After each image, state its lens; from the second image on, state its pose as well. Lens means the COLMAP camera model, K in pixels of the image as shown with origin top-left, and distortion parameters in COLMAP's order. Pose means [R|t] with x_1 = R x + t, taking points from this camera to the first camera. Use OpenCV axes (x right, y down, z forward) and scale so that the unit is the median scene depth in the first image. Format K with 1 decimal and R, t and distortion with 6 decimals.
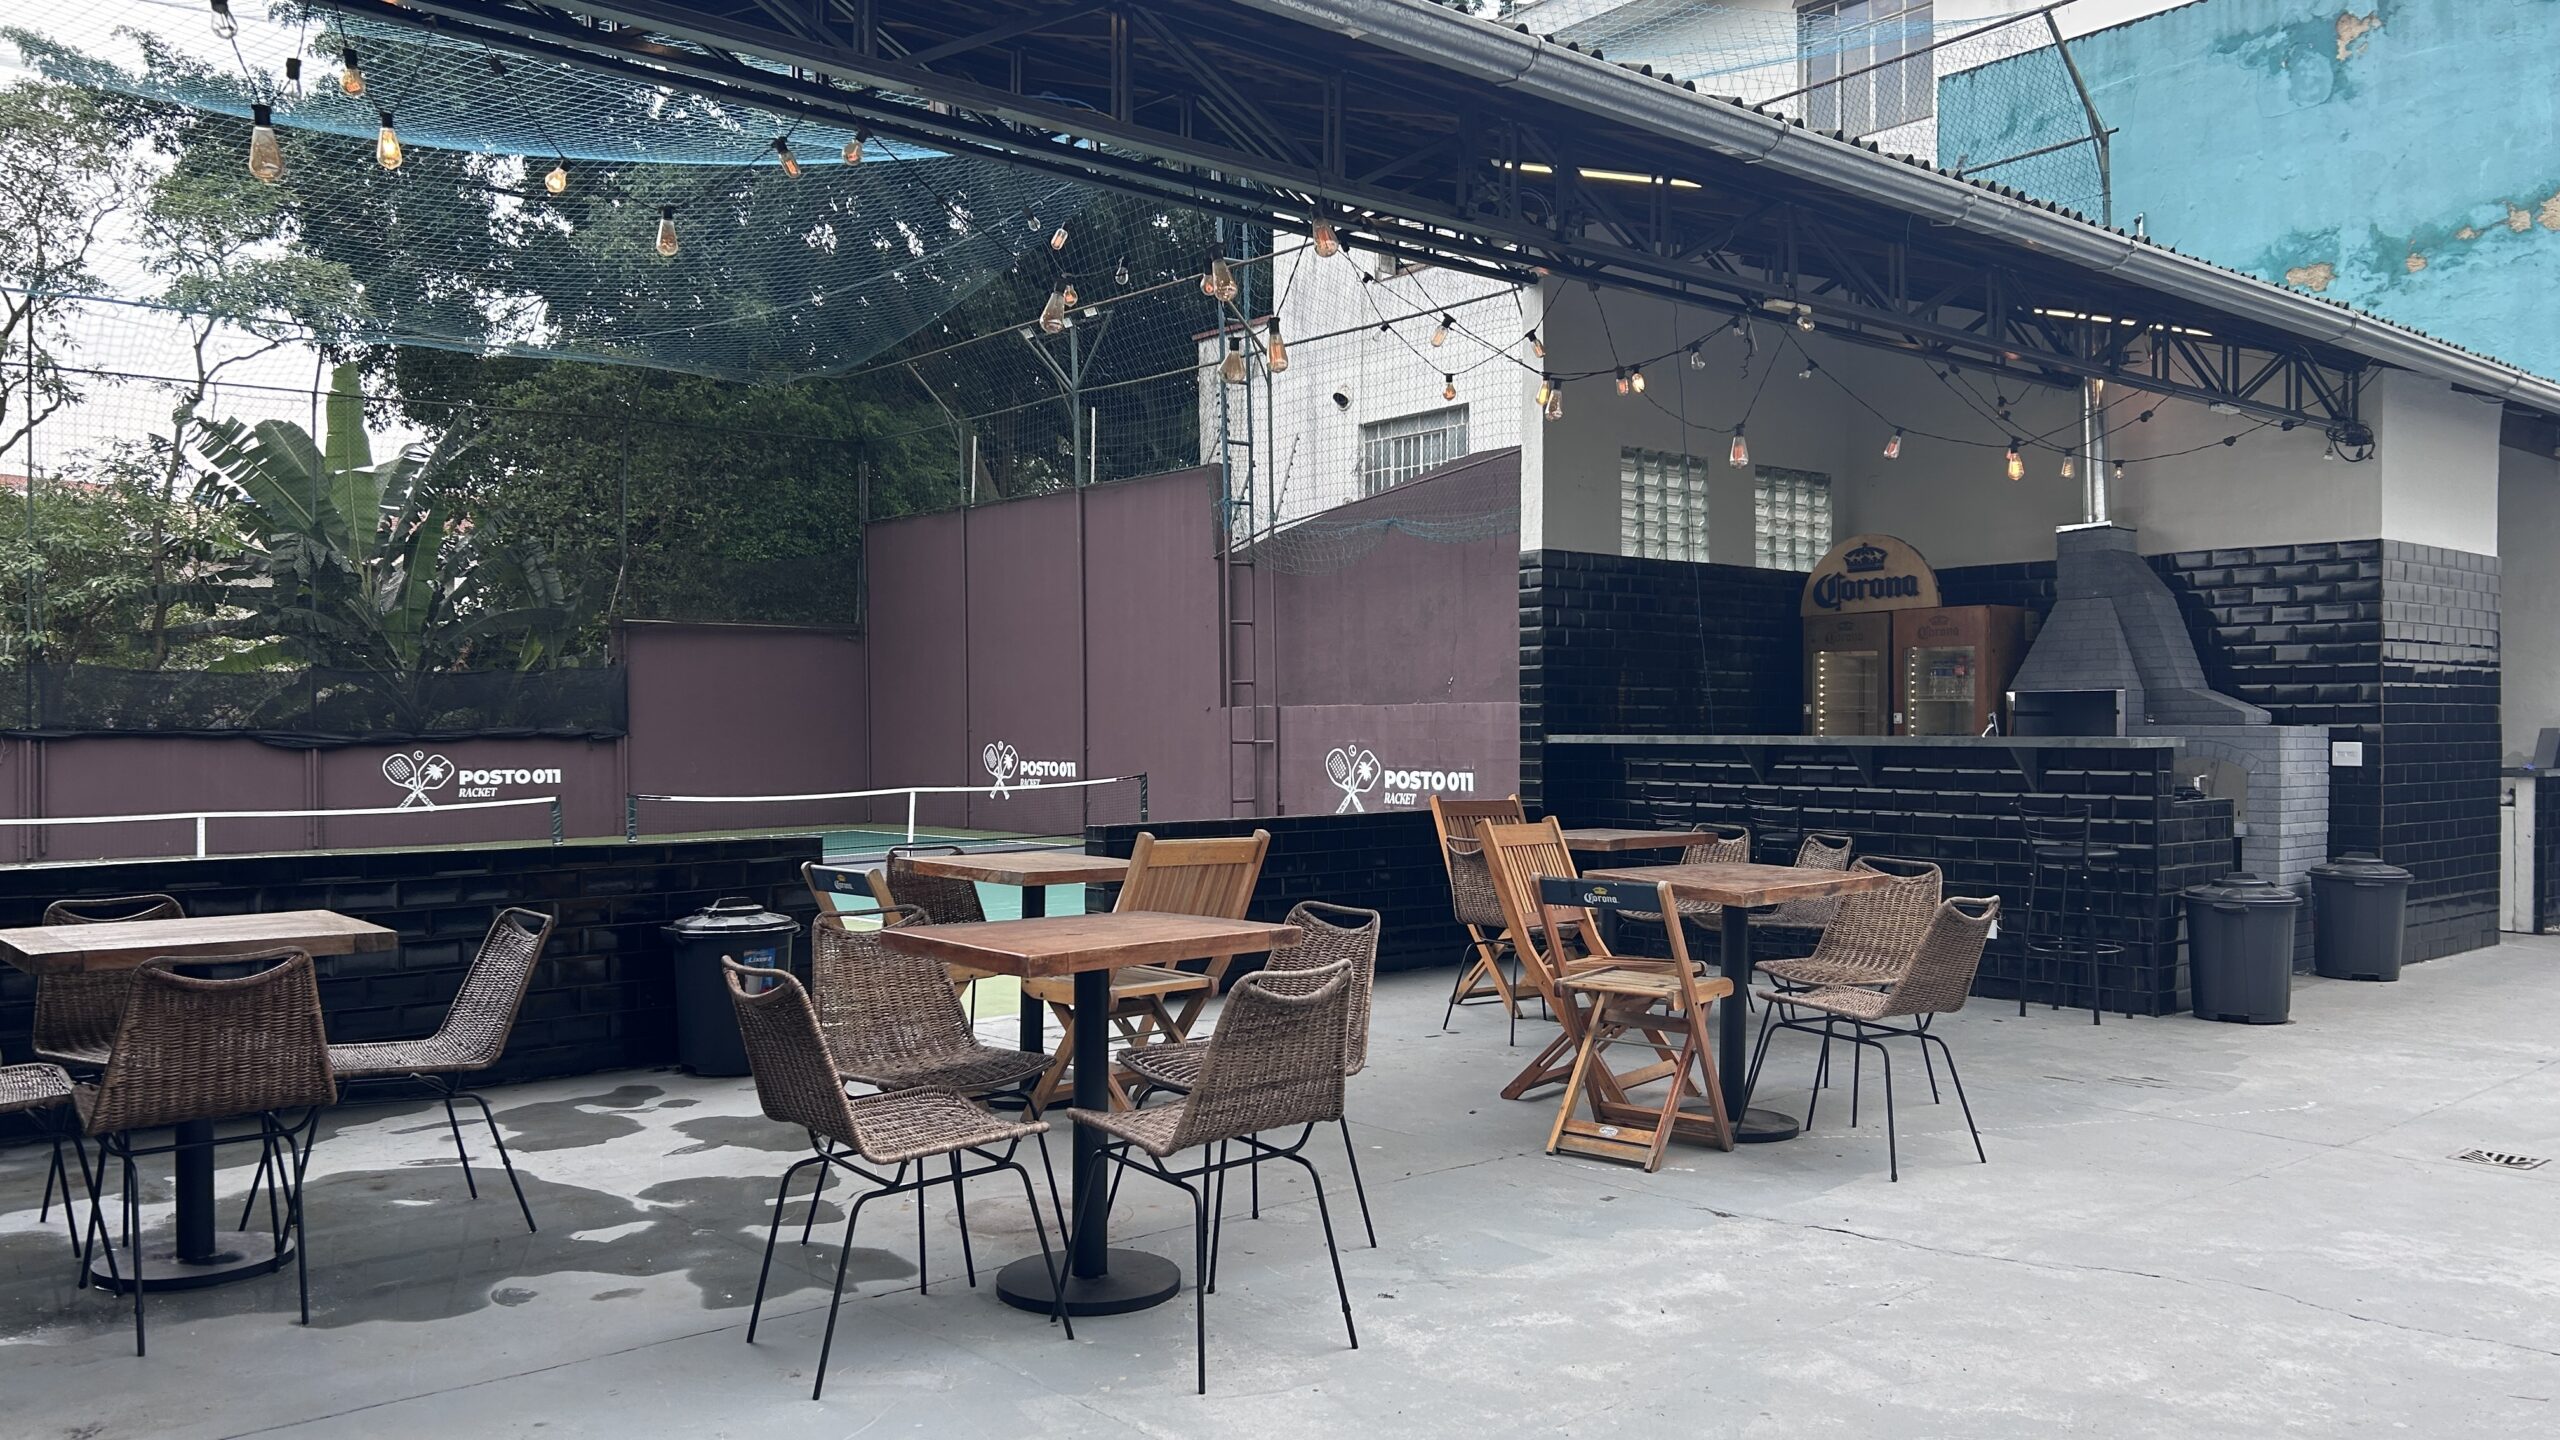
lens RADIAL K [[1939.3, 0, 1280.6], [0, 1939.3, 733.6], [0, 0, 1]] dist [0.116616, -0.157369]
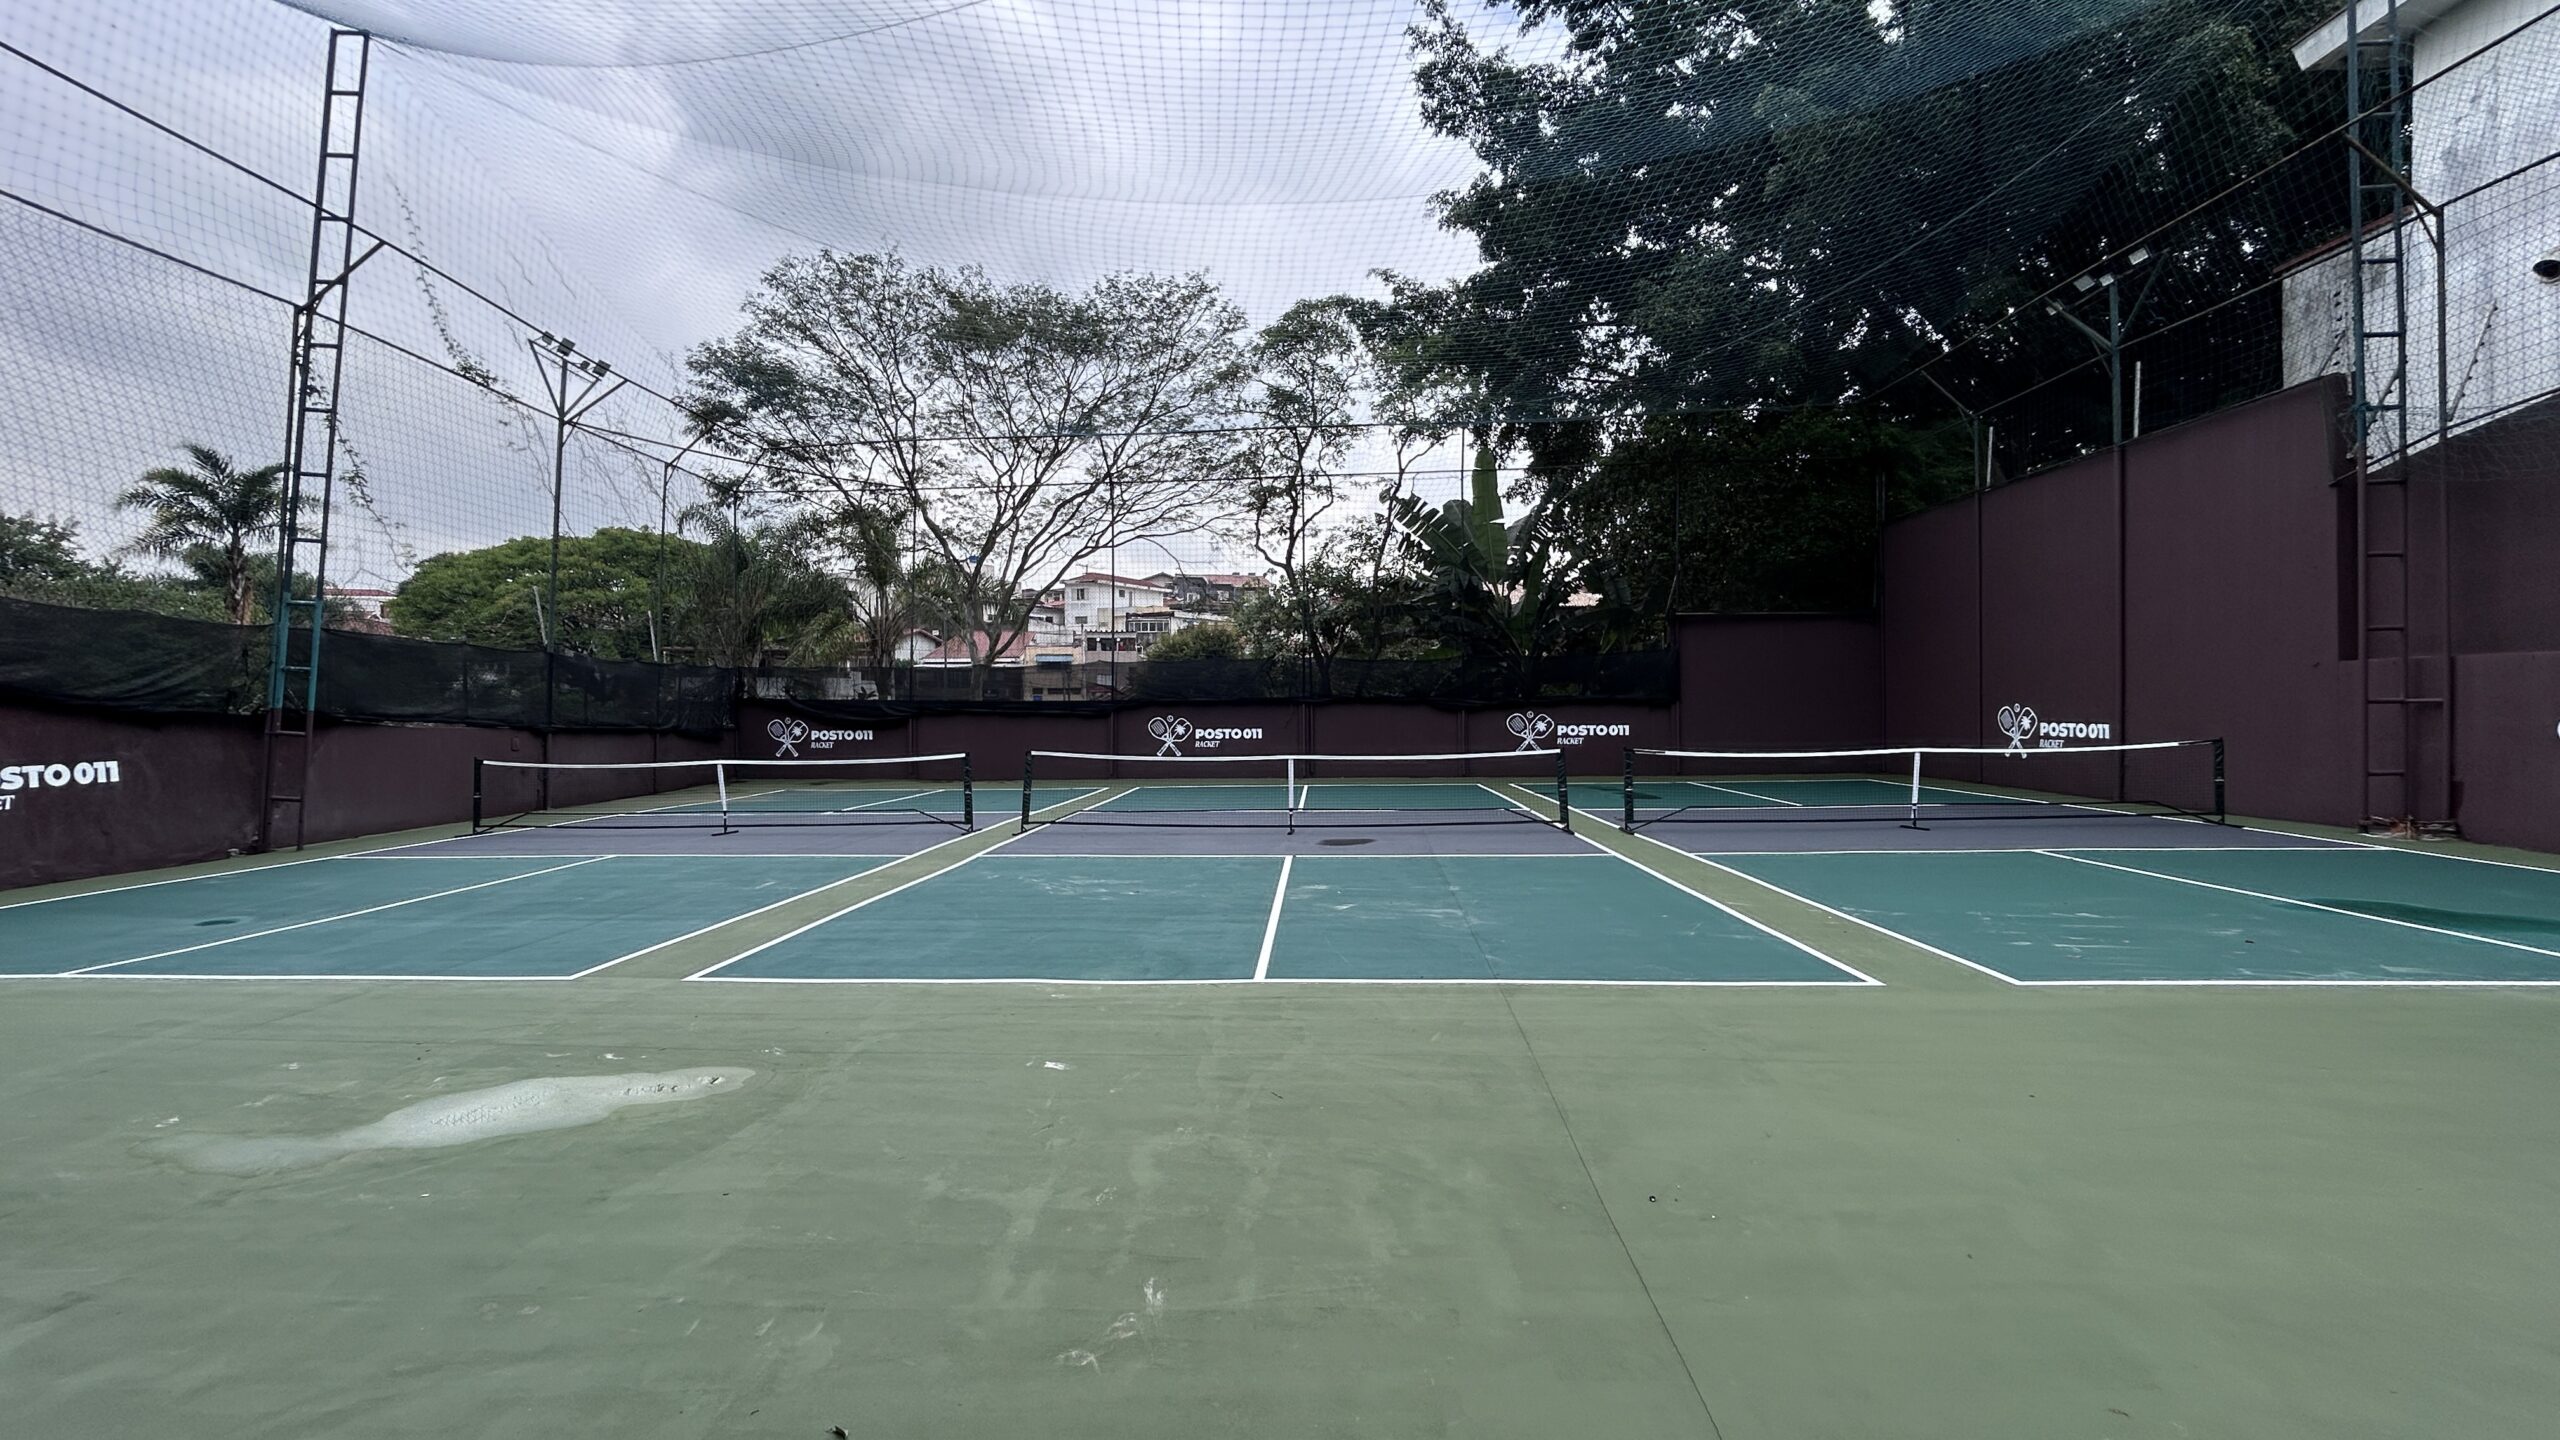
lens RADIAL K [[1037.3, 0, 1273.3], [0, 1037.3, 724.0], [0, 0, 1]] dist [0.000482, -0.000199]
pose [[0.726510, 0.009794, -0.687087, -0.051278], [0.002954, 0.999845, 0.017376, 0.004060], [0.687150, -0.014654, 0.726368, 0.317527]]
